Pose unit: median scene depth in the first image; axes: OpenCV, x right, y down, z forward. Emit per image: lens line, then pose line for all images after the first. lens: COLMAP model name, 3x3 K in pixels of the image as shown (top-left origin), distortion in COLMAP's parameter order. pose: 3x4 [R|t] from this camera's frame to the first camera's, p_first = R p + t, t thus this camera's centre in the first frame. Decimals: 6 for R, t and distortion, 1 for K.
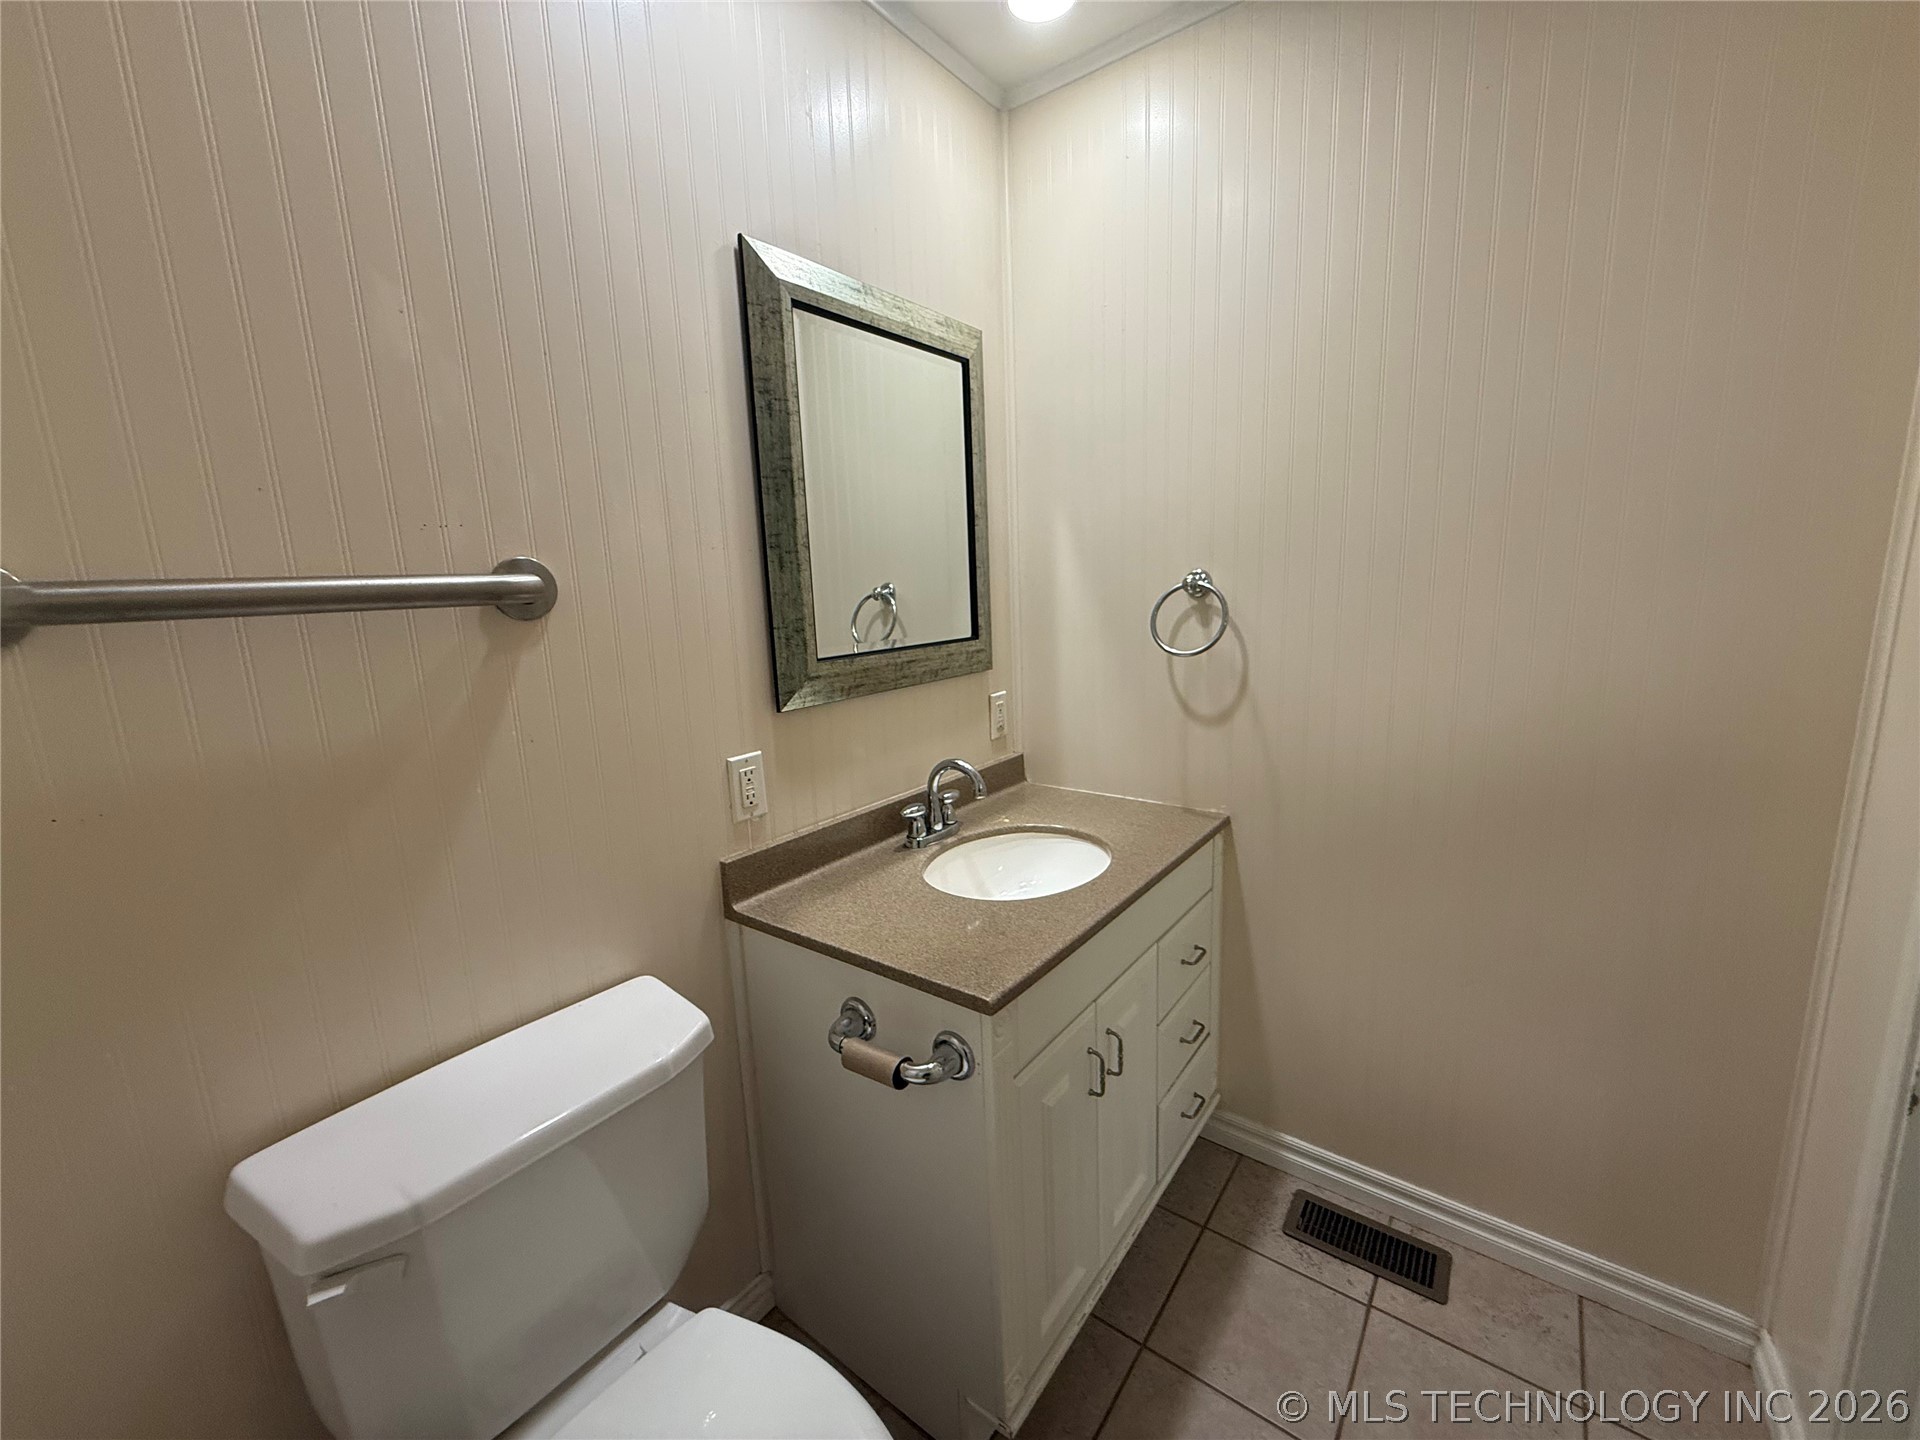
lens RADIAL K [[768.1, 0, 952.1], [0, 768.1, 719.5], [0, 0, 1]] dist [-0.000944, 0.000273]
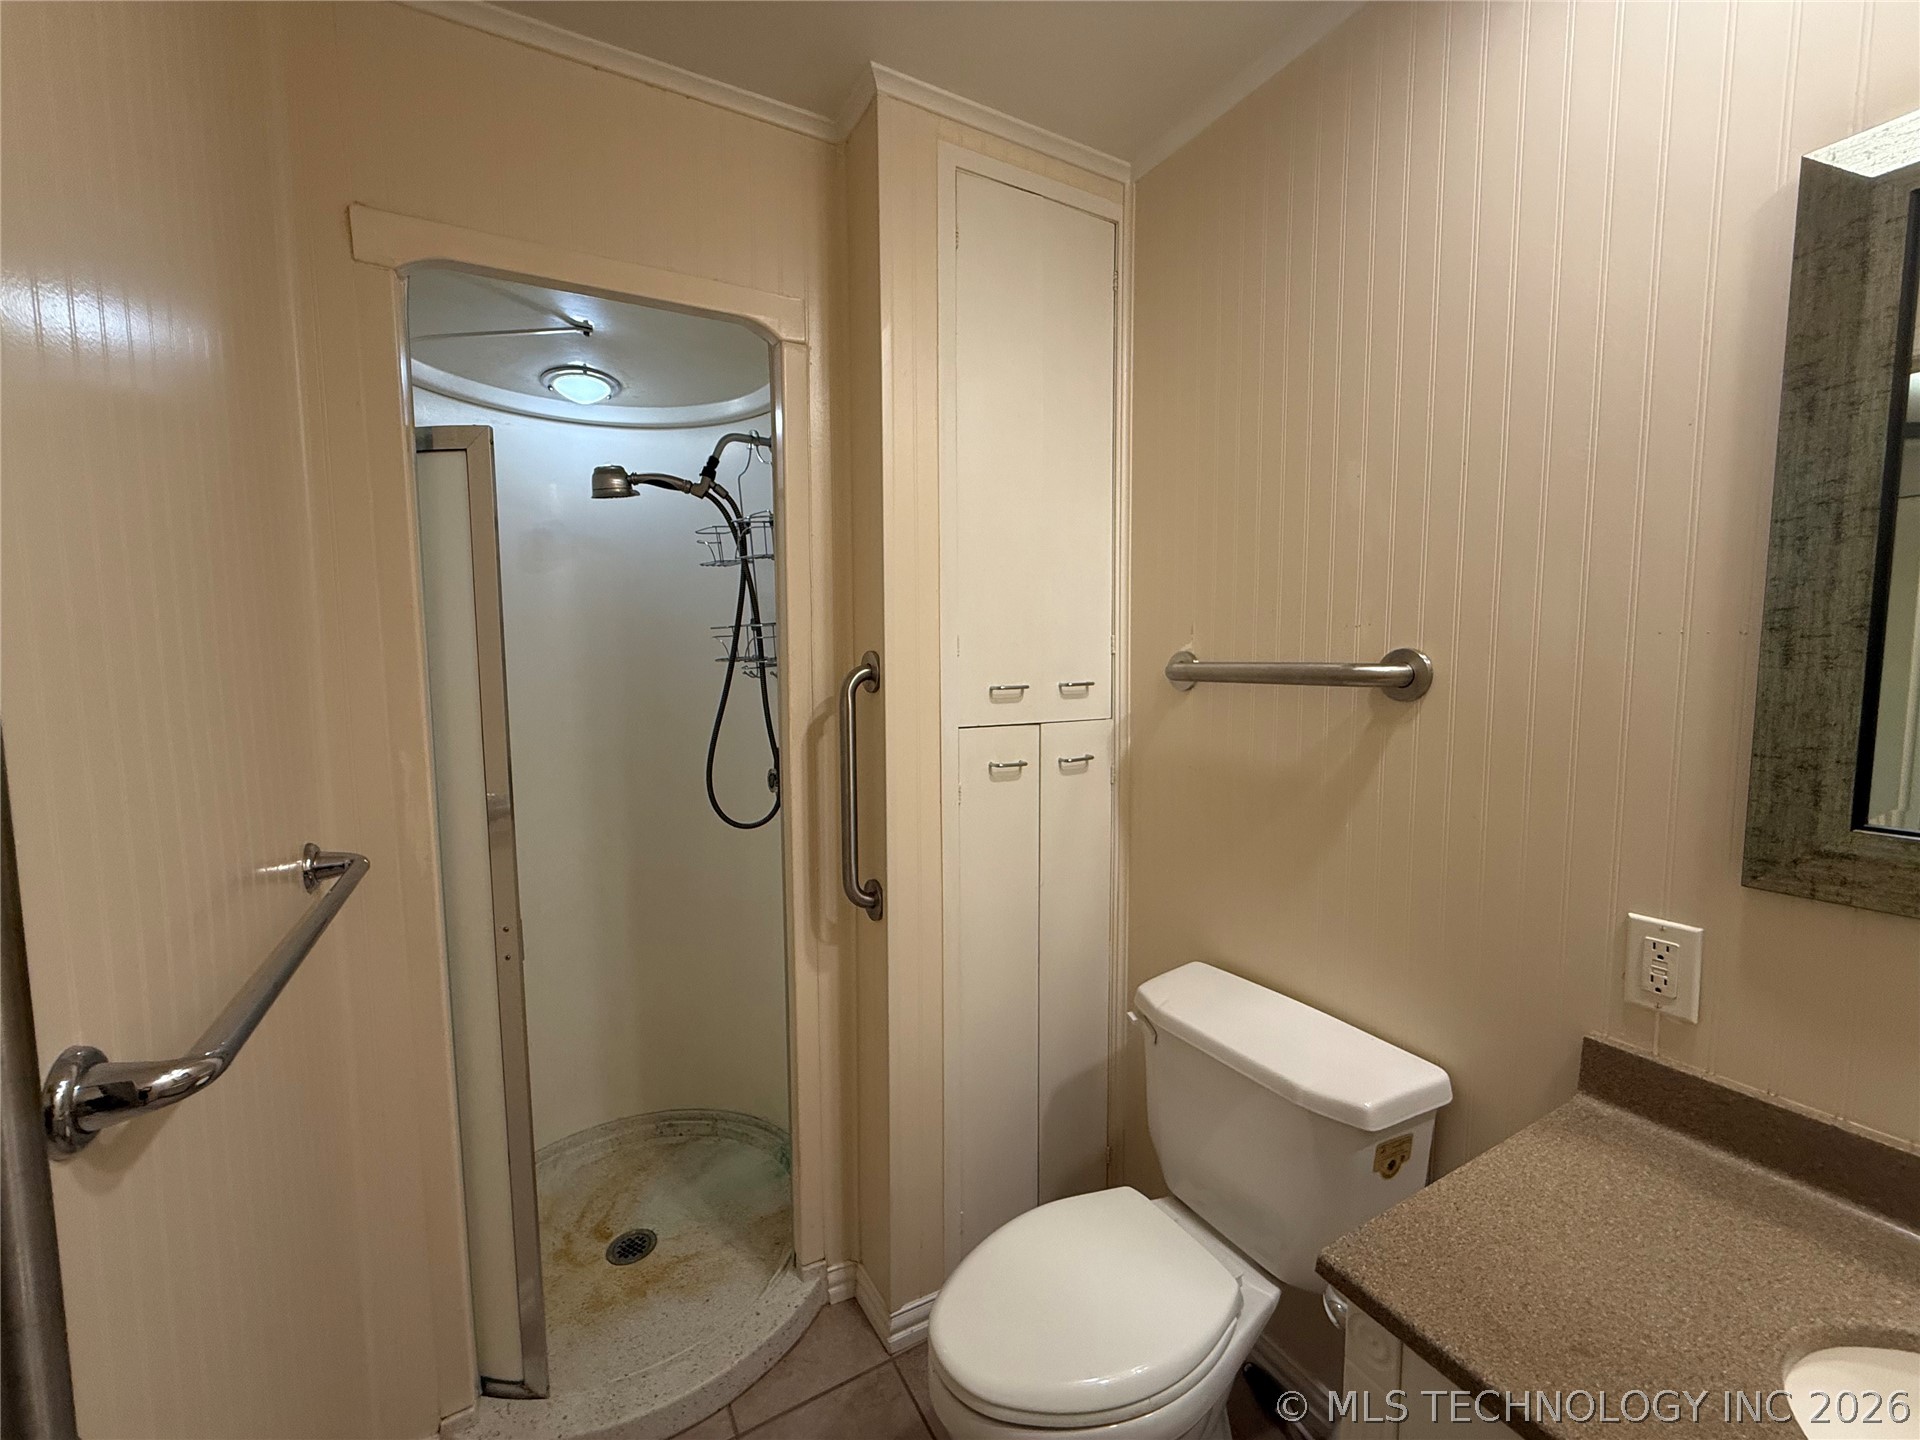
lens RADIAL K [[768.1, 0, 952.1], [0, 768.1, 719.5], [0, 0, 1]] dist [-0.000944, 0.000273]
pose [[-0.396075, 0.115212, -0.910961, 0.611491], [-0.141228, 0.972648, 0.184418, -0.171889], [0.907292, 0.201697, -0.368971, 0.630641]]
